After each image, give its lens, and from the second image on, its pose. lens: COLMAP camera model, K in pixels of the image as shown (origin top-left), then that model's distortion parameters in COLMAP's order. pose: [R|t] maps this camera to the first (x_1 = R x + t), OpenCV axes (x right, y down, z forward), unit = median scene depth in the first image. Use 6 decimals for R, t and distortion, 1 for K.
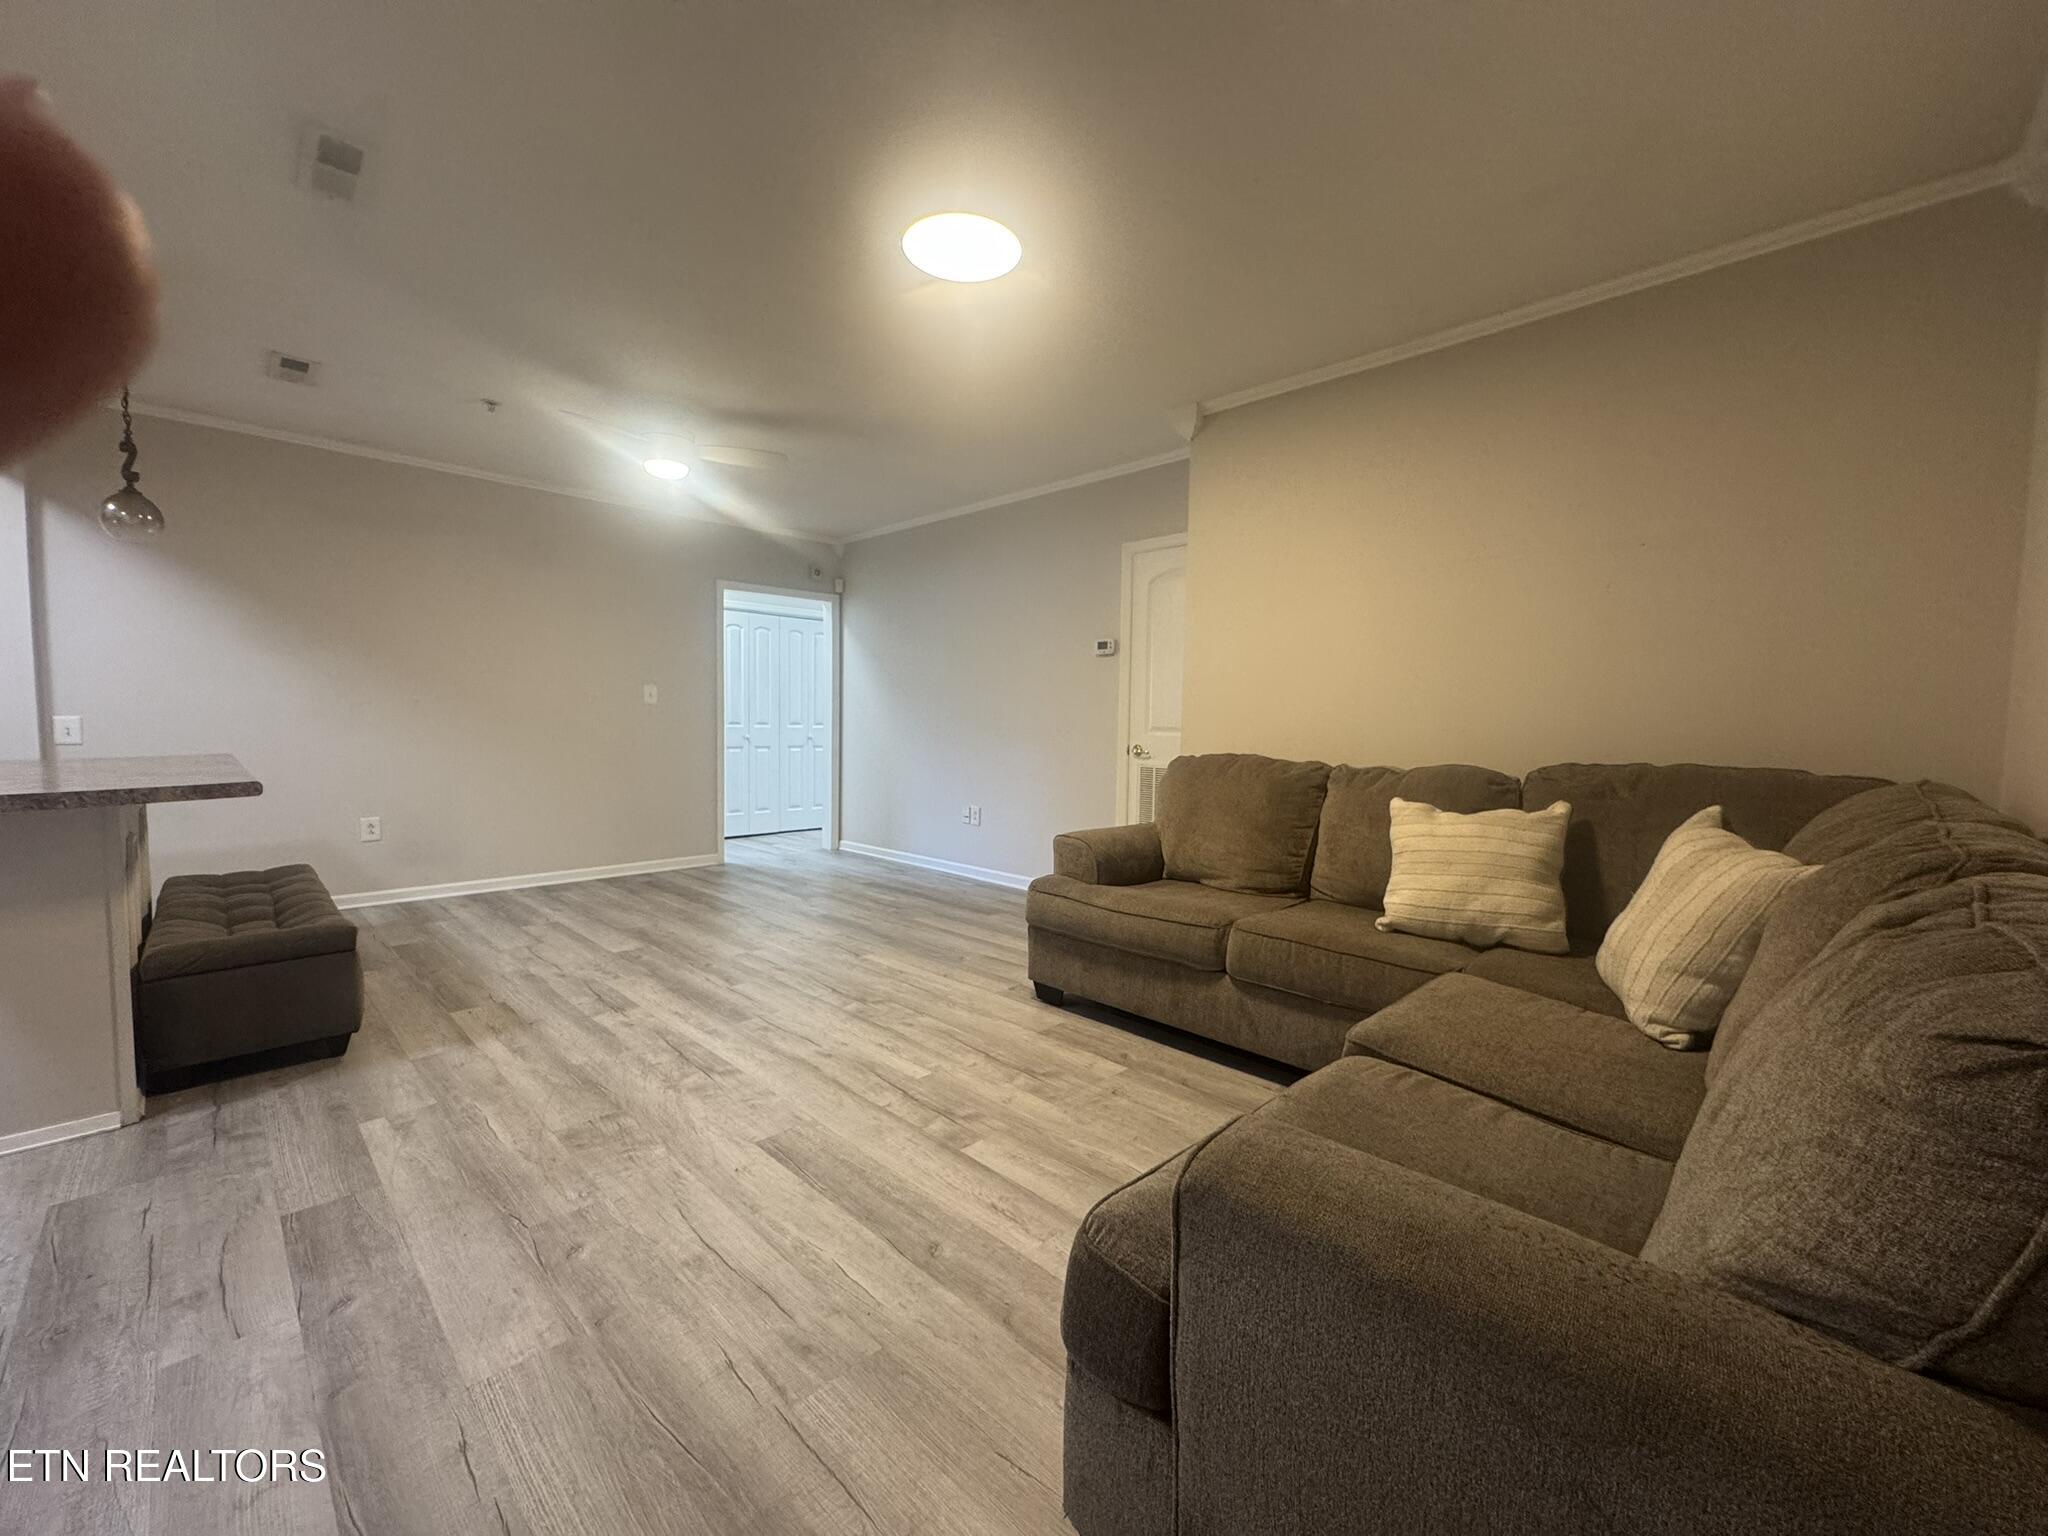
lens RADIAL K [[823.6, 0, 1029.2], [0, 823.6, 768.5], [0, 0, 1]] dist [0.000208, 0.000057]
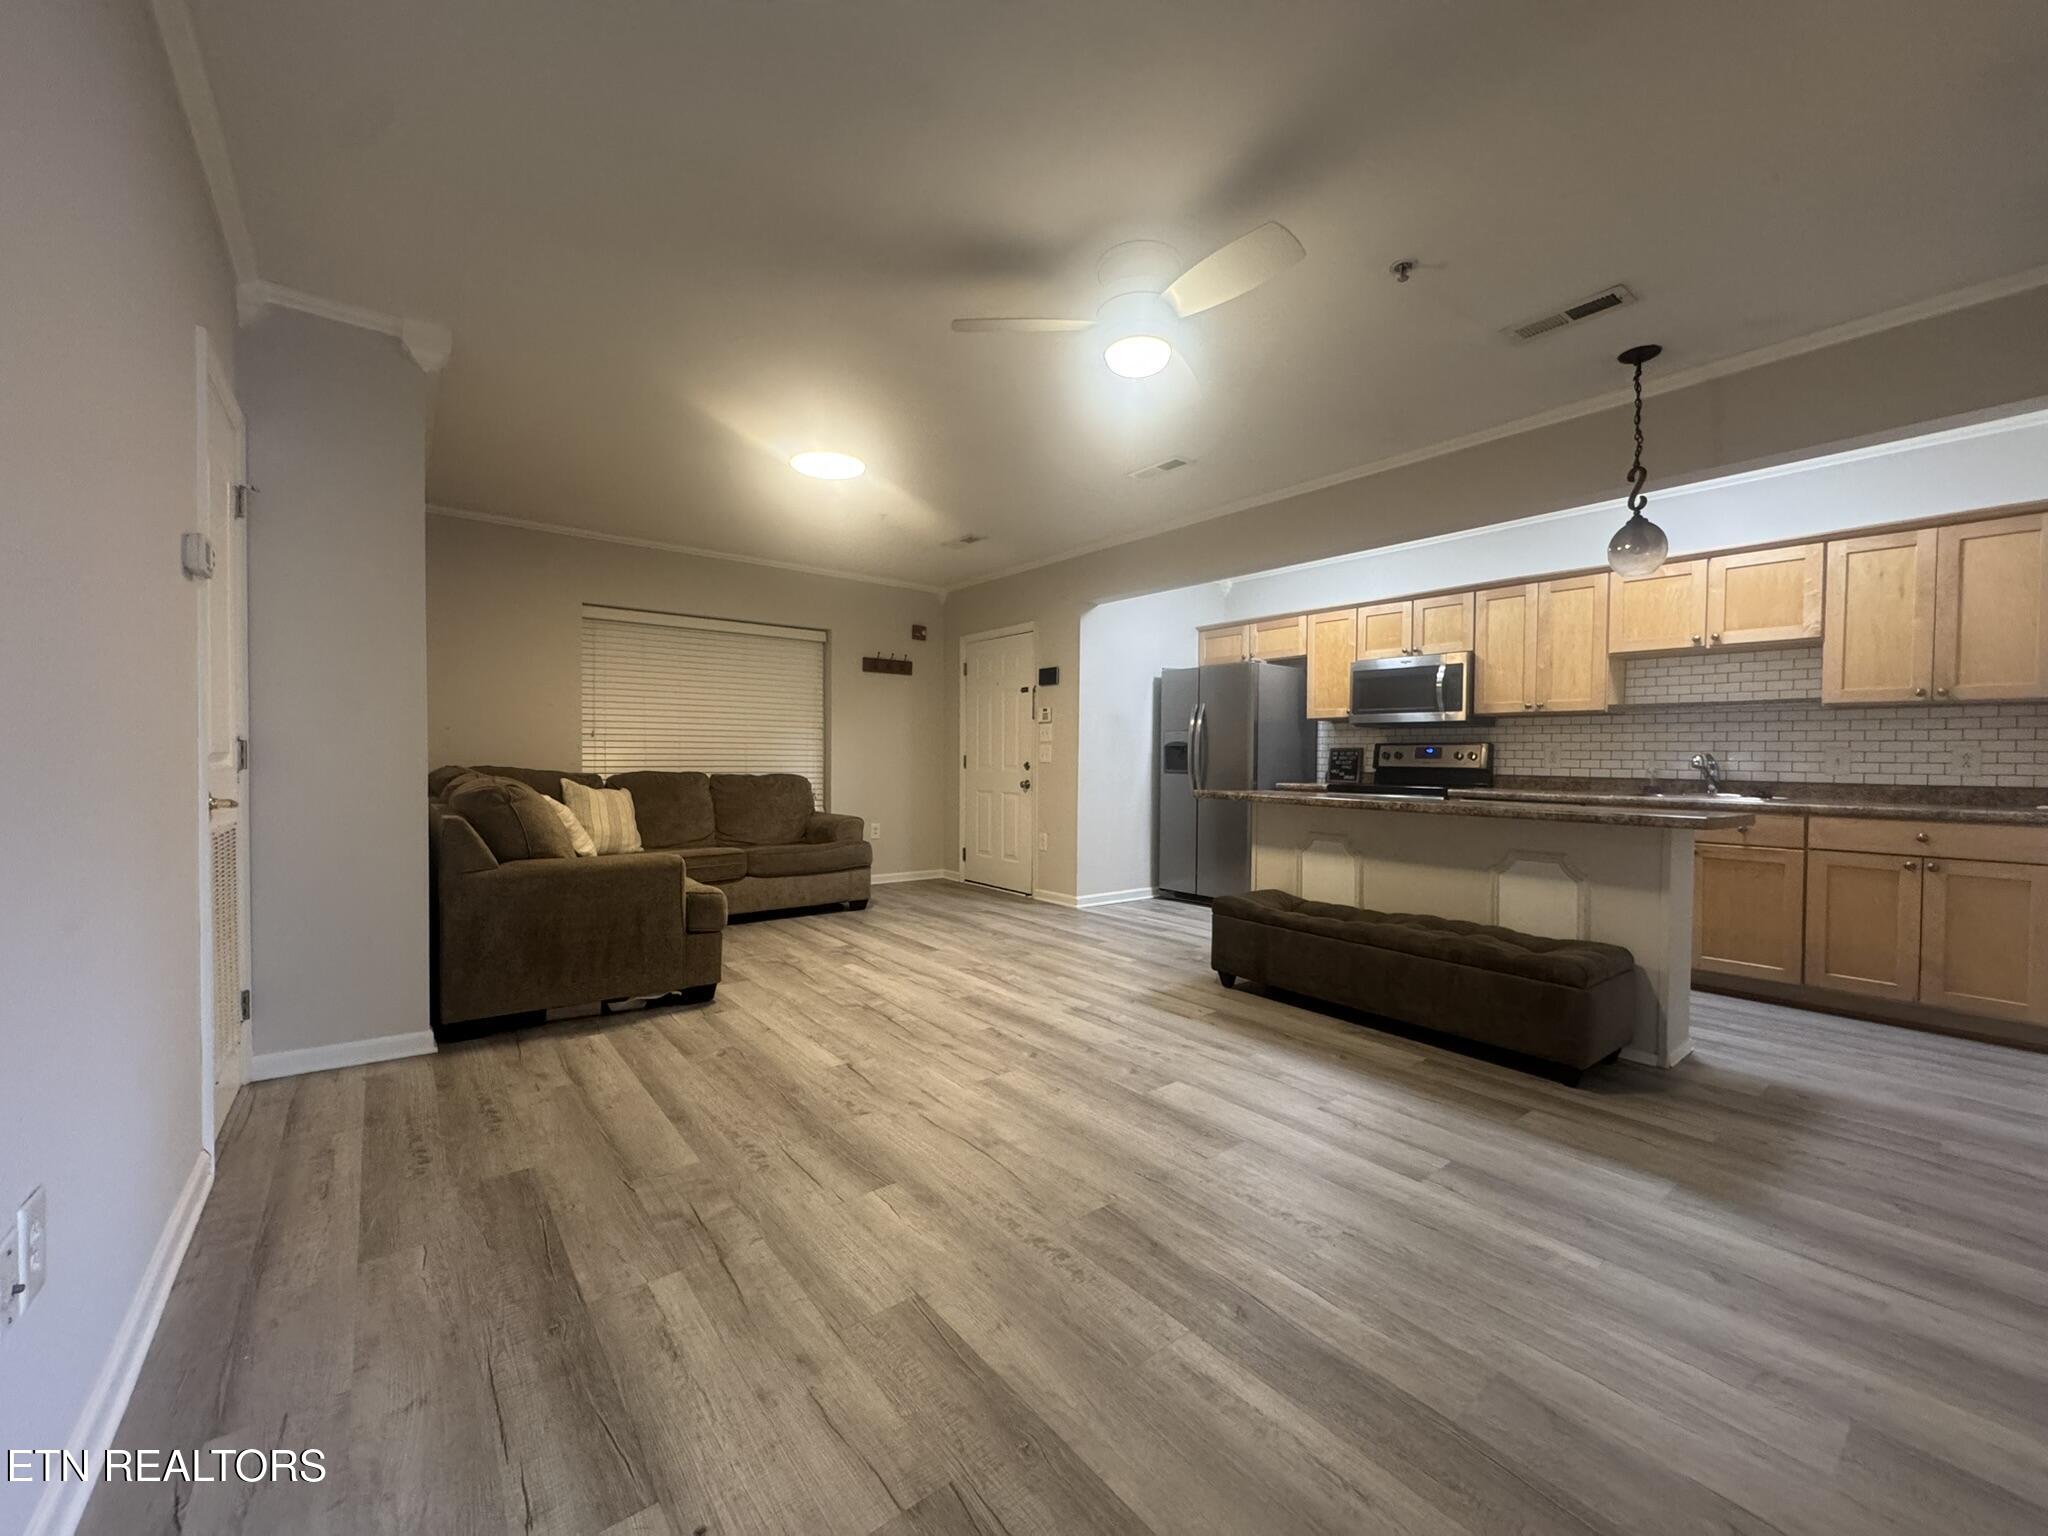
lens RADIAL K [[823.6, 0, 1027.3], [0, 823.6, 772.3], [0, 0, 1]] dist [0.000208, 0.000057]
pose [[-0.991156, -0.025025, 0.130317, -0.577098], [-0.014630, 0.996677, 0.080128, -0.125156], [-0.131889, 0.077513, -0.988229, 2.134179]]
